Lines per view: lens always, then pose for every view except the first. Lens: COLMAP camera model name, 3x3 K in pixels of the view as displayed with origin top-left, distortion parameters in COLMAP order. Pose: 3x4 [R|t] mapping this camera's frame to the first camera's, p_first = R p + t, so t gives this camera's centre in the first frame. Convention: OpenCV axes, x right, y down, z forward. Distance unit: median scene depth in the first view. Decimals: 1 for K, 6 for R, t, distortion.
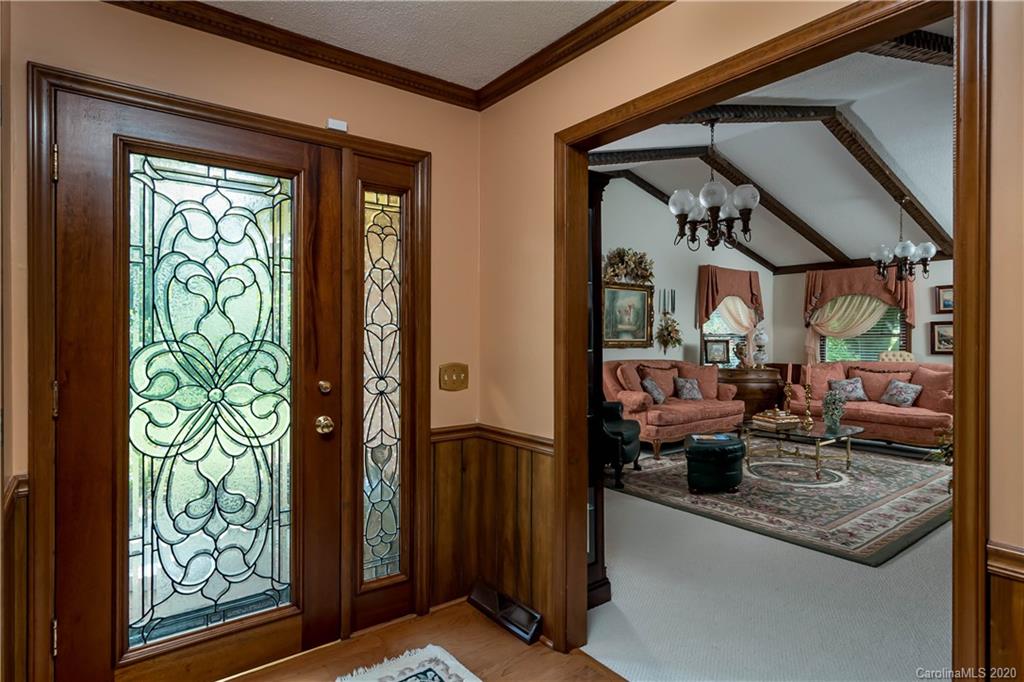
lens RADIAL K [[552.7, 0, 512.1], [0, 552.7, 338.1], [0, 0, 1]] dist [0.007778, 0.001442]
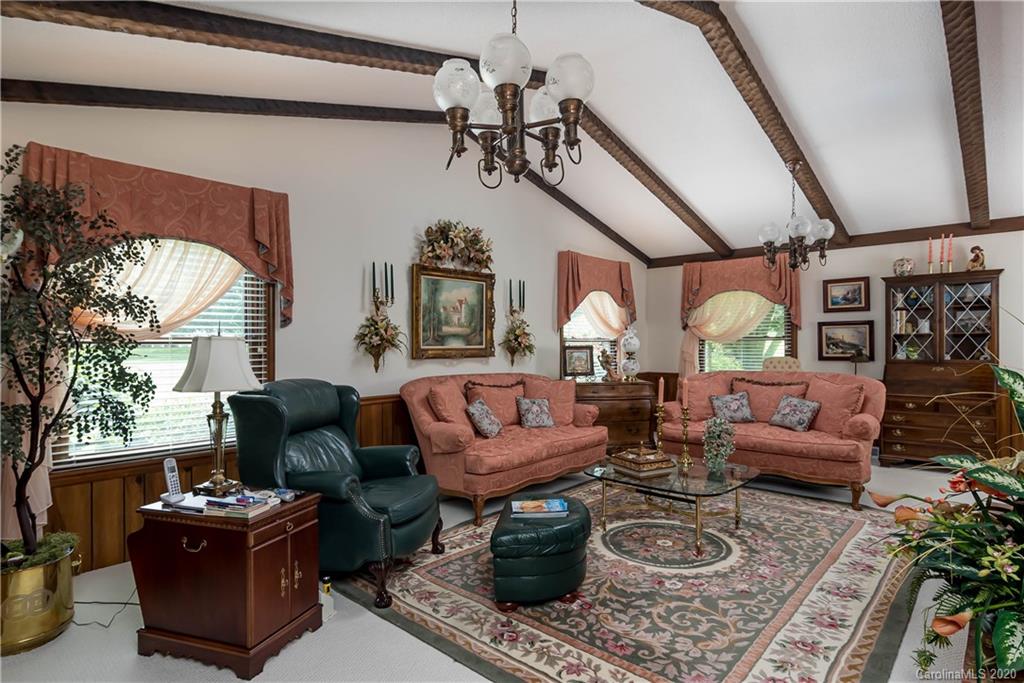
lens RADIAL K [[543.3, 0, 512.2], [0, 543.3, 346.7], [0, 0, 1]] dist [0.004358, 0.000380]
pose [[0.984069, -0.009602, 0.177528, 0.225861], [0.008508, 0.999940, 0.006925, -0.002651], [-0.177584, -0.005305, 0.984091, 0.412861]]
